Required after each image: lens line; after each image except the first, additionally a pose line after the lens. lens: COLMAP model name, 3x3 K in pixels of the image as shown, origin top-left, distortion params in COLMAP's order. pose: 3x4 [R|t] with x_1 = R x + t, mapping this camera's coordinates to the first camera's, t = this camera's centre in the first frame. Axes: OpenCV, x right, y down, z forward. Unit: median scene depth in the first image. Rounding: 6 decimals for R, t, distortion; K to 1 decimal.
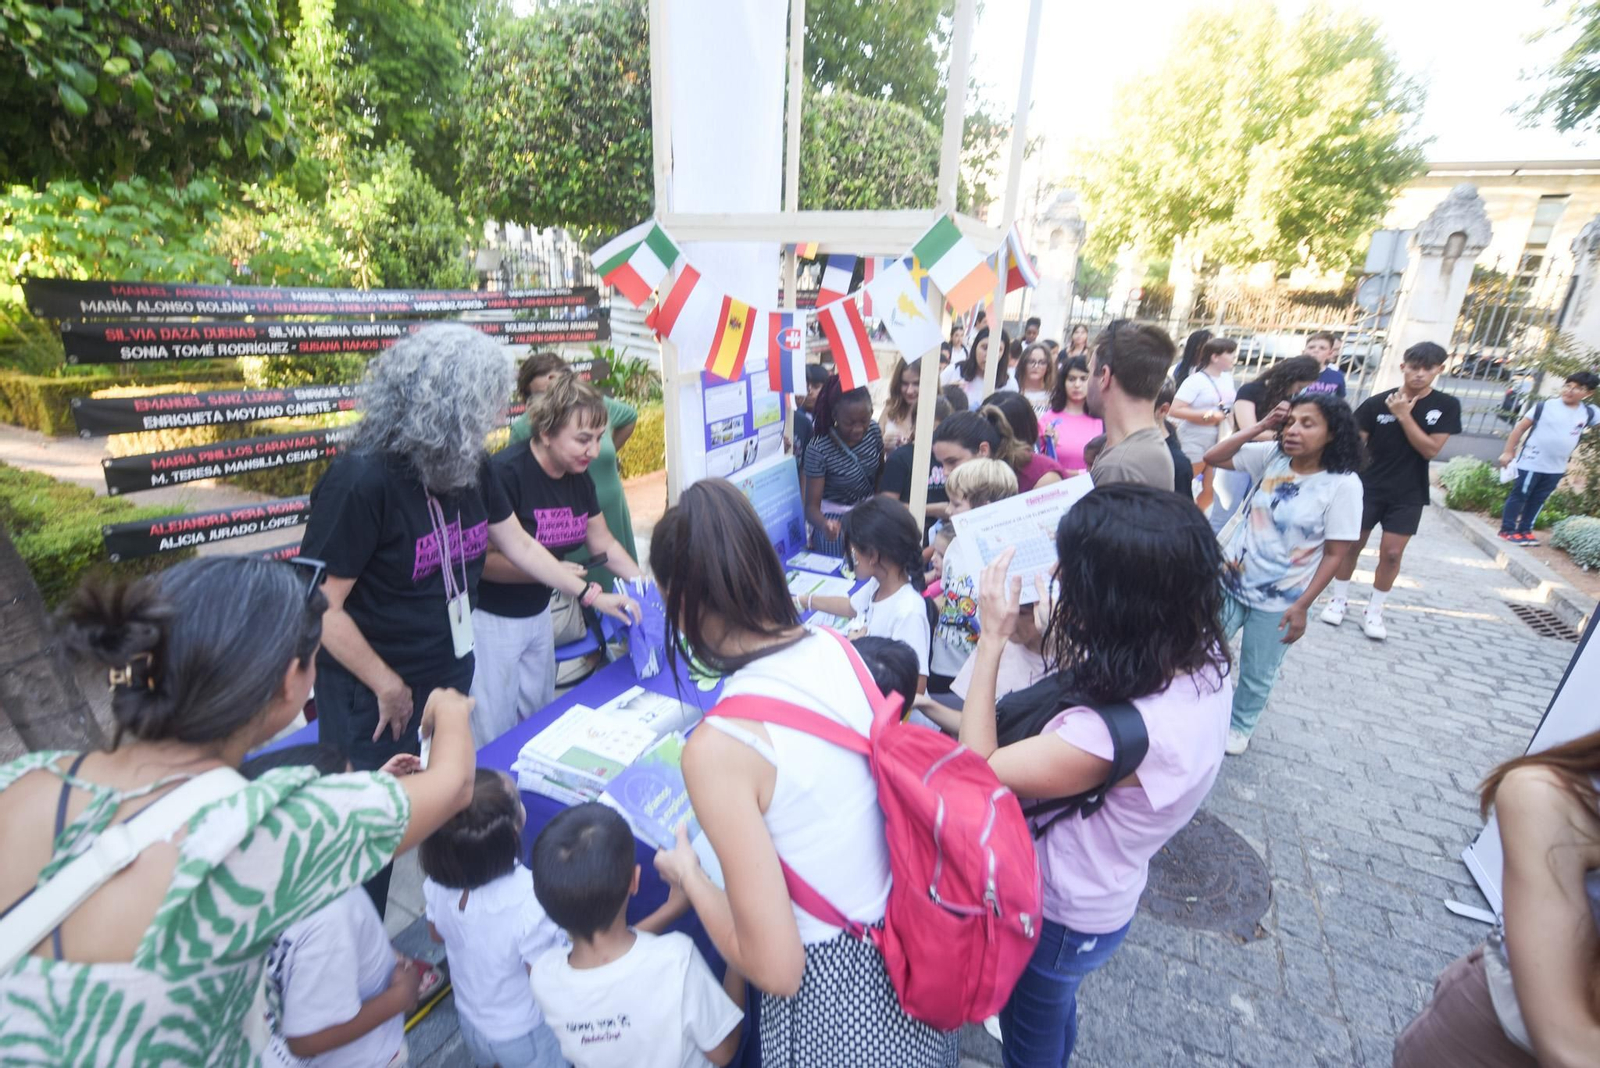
lens RADIAL K [[701.9, 0, 773.2], [0, 701.9, 558.3], [0, 0, 1]] dist [-0.015376, -0.000442]
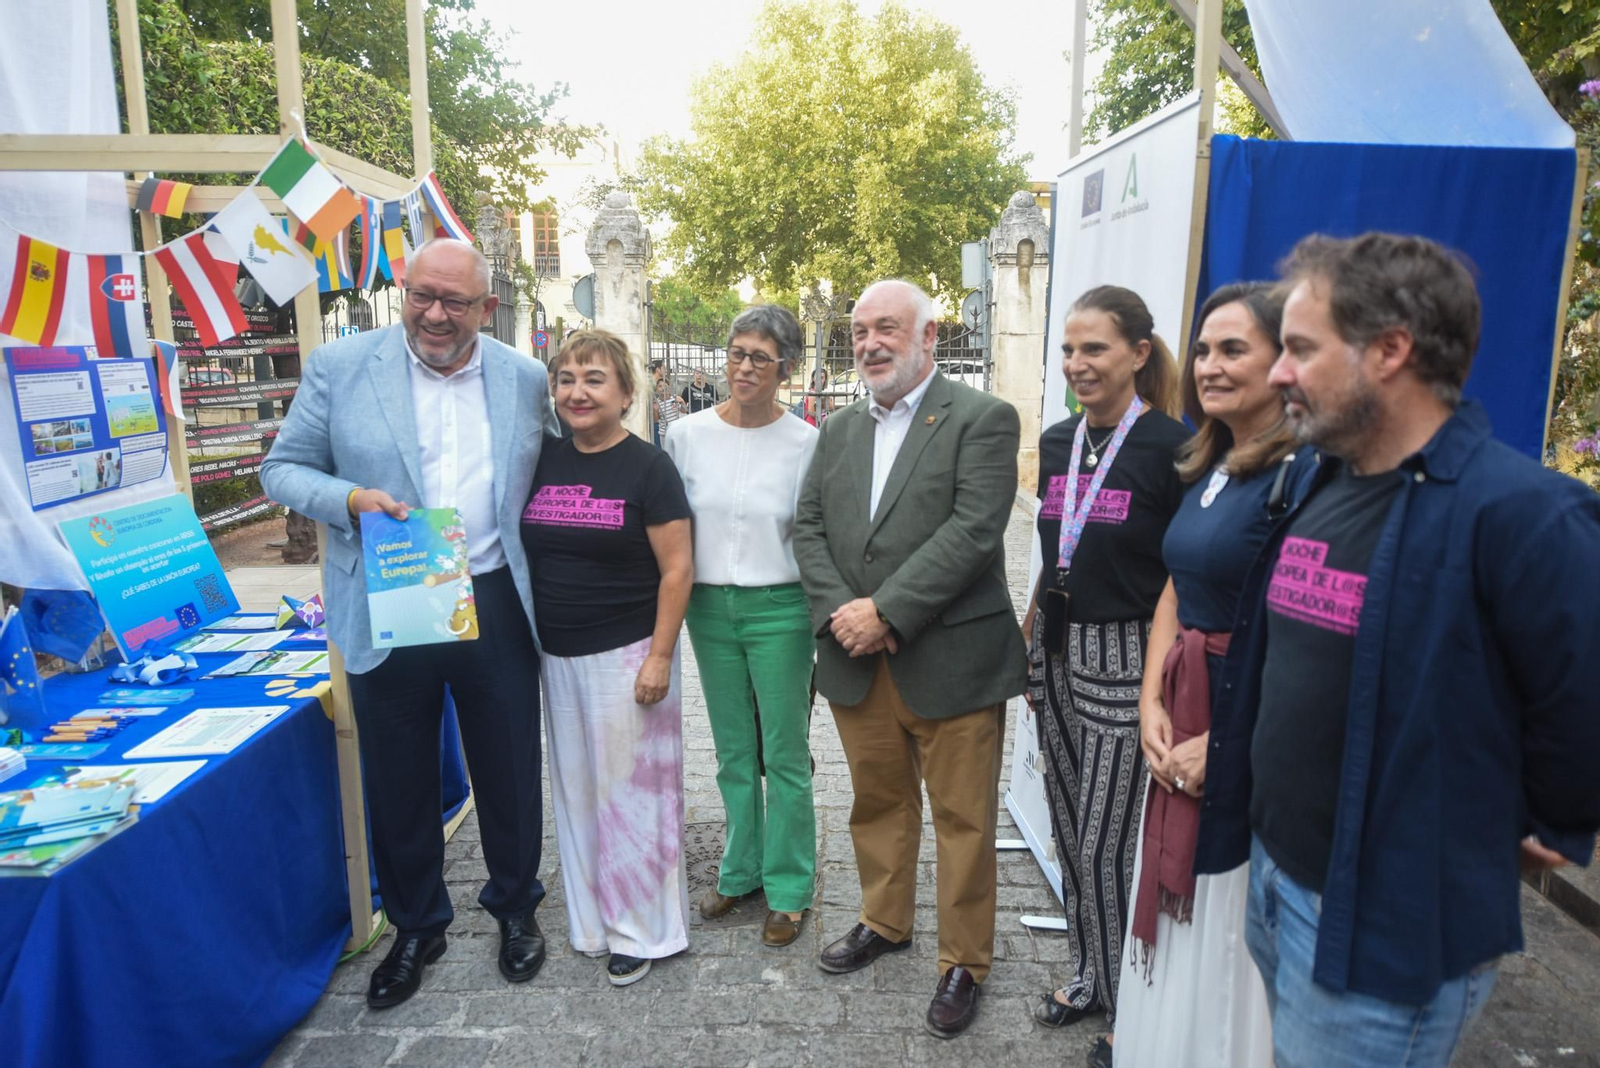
lens RADIAL K [[1081.0, 0, 777.2], [0, 1081.0, 554.2], [0, 0, 1]] dist [-0.005836, -0.001208]
pose [[0.896900, -0.110699, 0.428155, 0.042460], [0.182995, 0.974288, -0.131437, 0.086918], [-0.402596, 0.196236, 0.894096, -0.101931]]
